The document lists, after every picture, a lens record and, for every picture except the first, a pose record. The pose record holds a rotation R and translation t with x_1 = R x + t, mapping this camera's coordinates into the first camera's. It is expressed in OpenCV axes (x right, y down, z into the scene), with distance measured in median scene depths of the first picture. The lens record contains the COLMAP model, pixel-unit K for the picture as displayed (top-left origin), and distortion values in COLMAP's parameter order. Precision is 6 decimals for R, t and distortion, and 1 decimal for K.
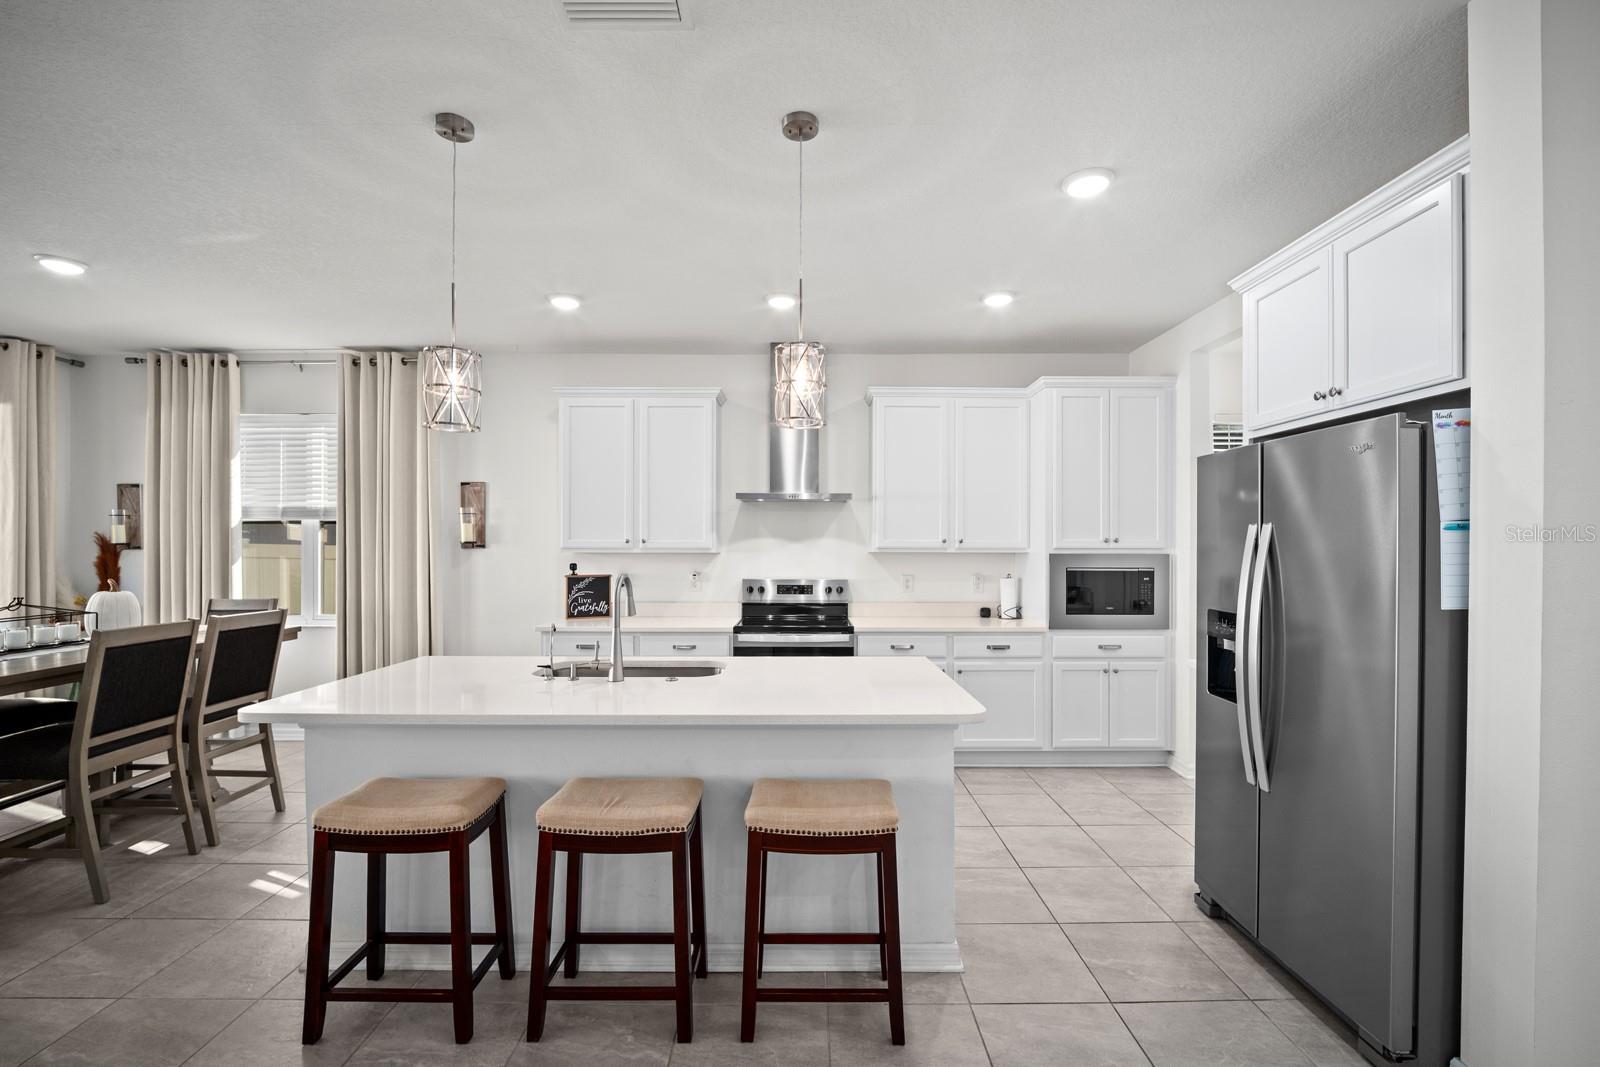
lens RADIAL K [[658.1, 0, 797.7], [0, 658.1, 541.4], [0, 0, 1]] dist [-0.018957, -0.000230]
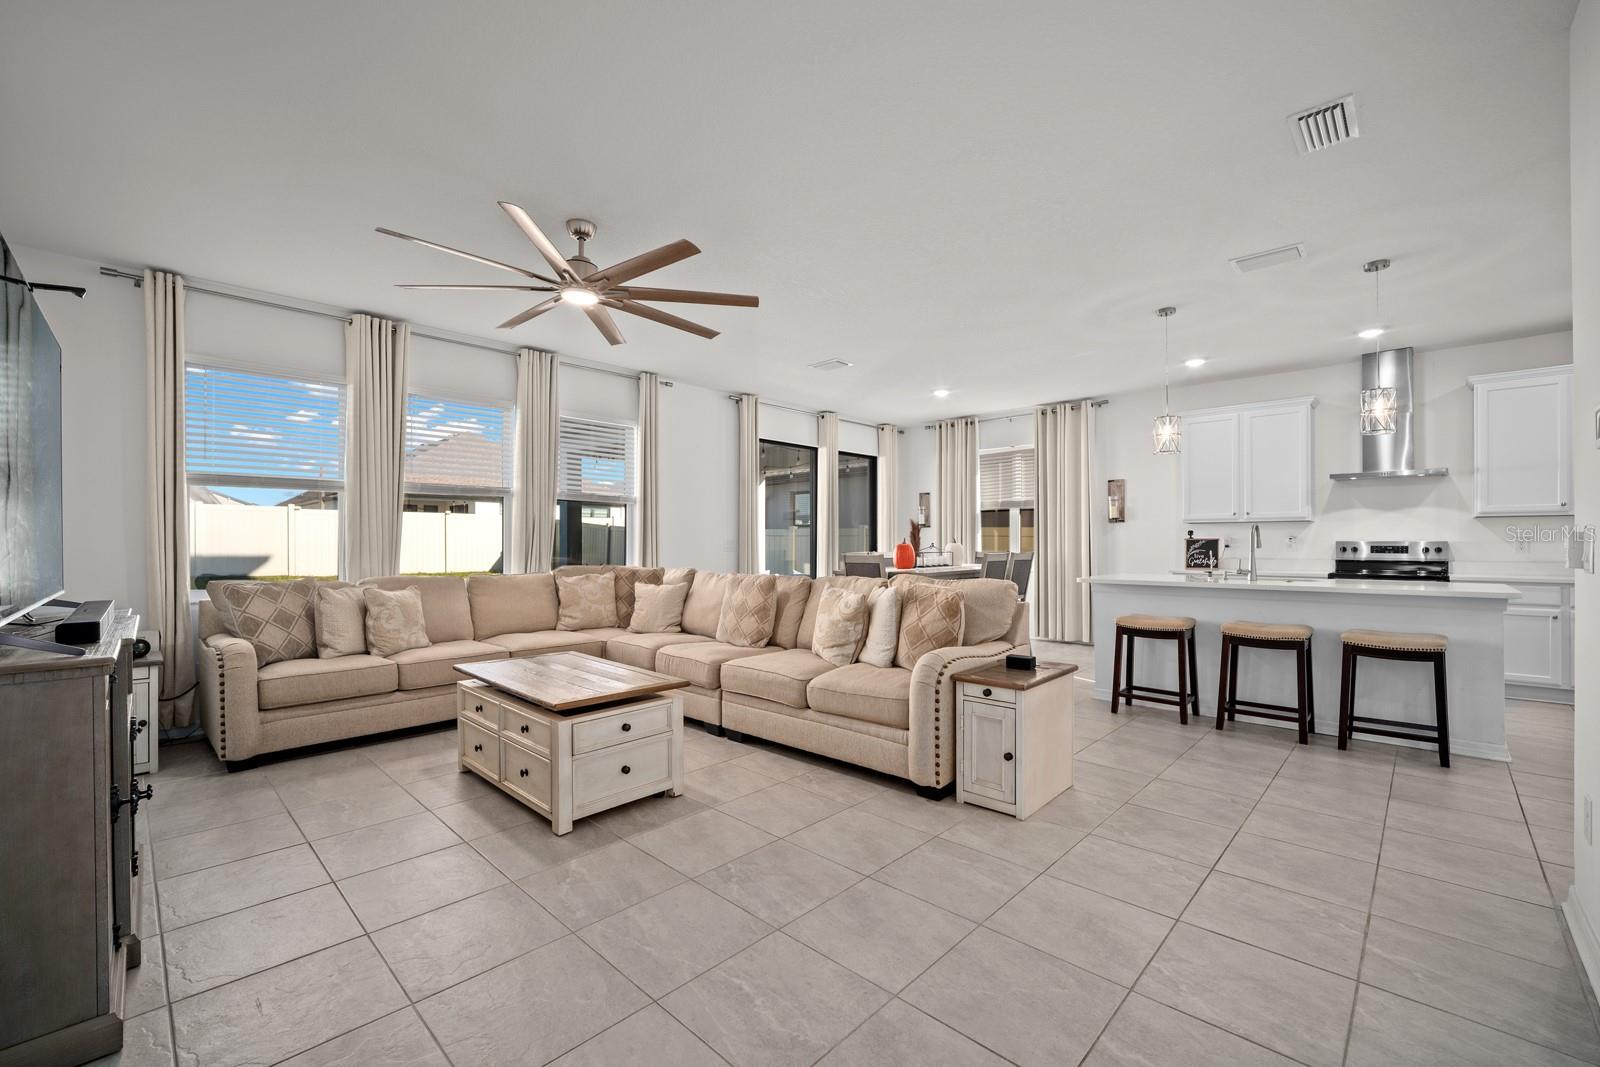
lens RADIAL K [[658.1, 0, 806.0], [0, 658.1, 544.4], [0, 0, 1]] dist [-0.018957, -0.000230]
pose [[0.723485, -0.002288, -0.690337, 0.043488], [0.007553, 0.999961, 0.004601, 0.050835], [0.690299, -0.008542, 0.723474, -0.640843]]
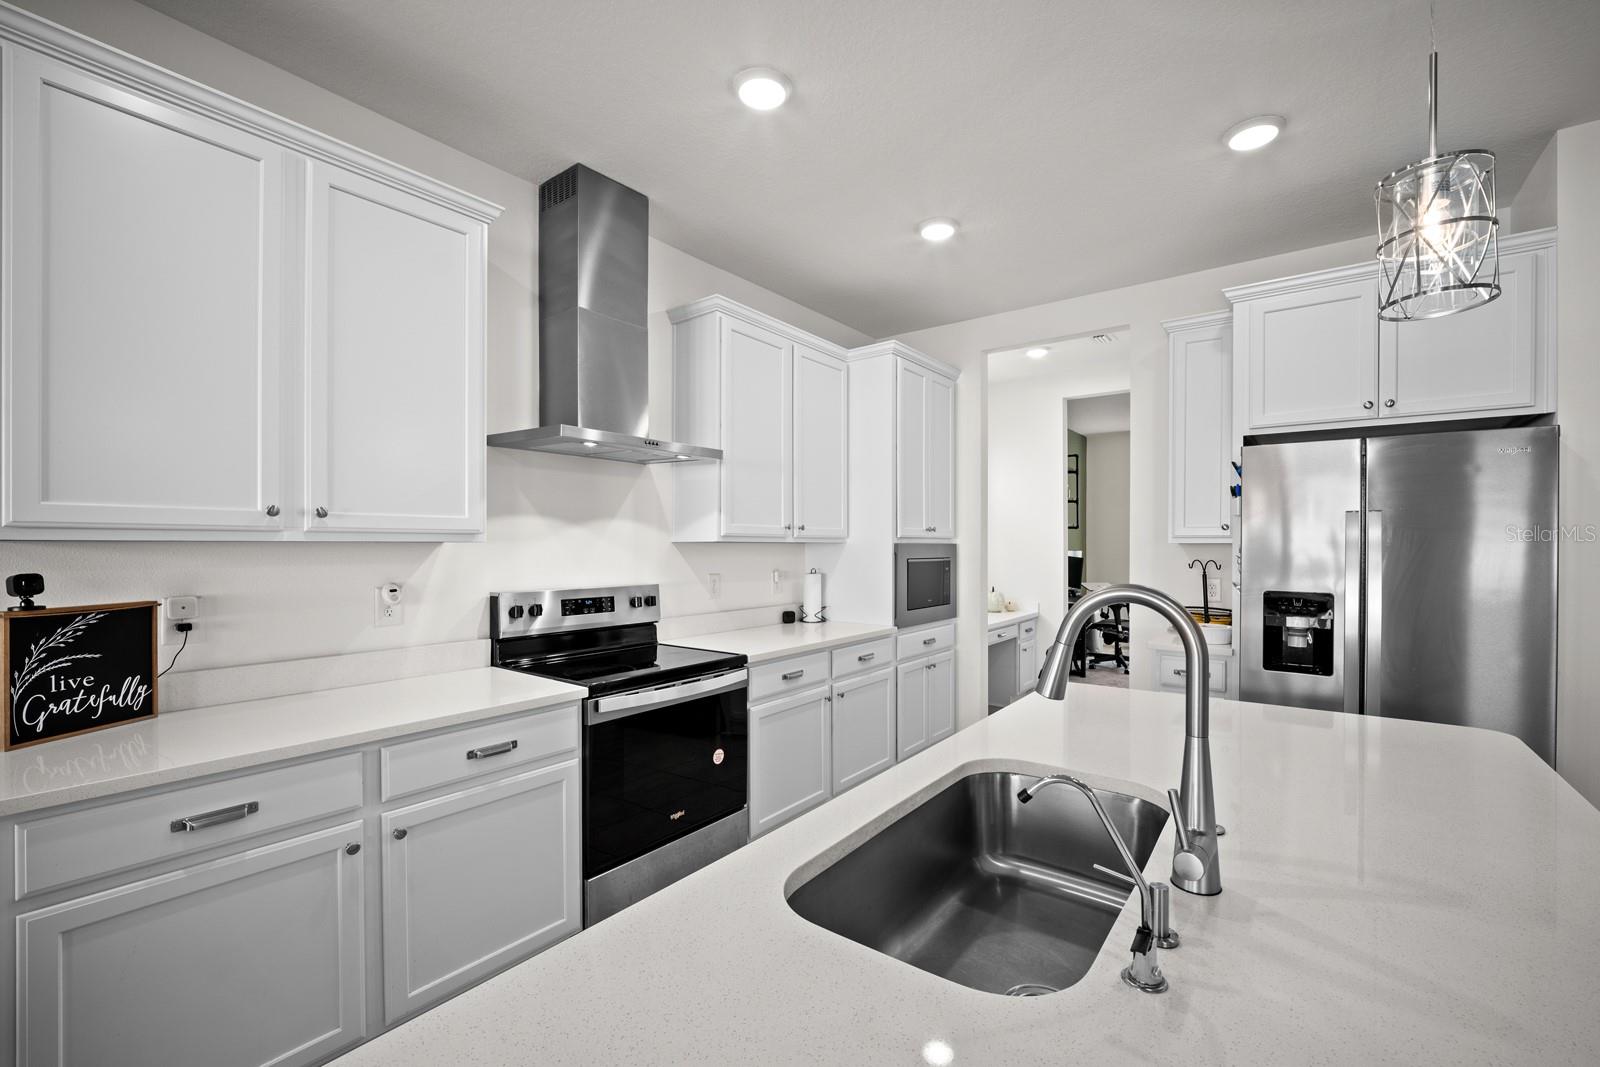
lens RADIAL K [[658.1, 0, 799.0], [0, 658.1, 545.9], [0, 0, 1]] dist [-0.018957, -0.000230]
pose [[0.614951, -0.001640, 0.788564, -0.354397], [-0.009196, 0.999915, 0.009251, 0.013349], [-0.788512, -0.012940, 0.614883, 0.504147]]
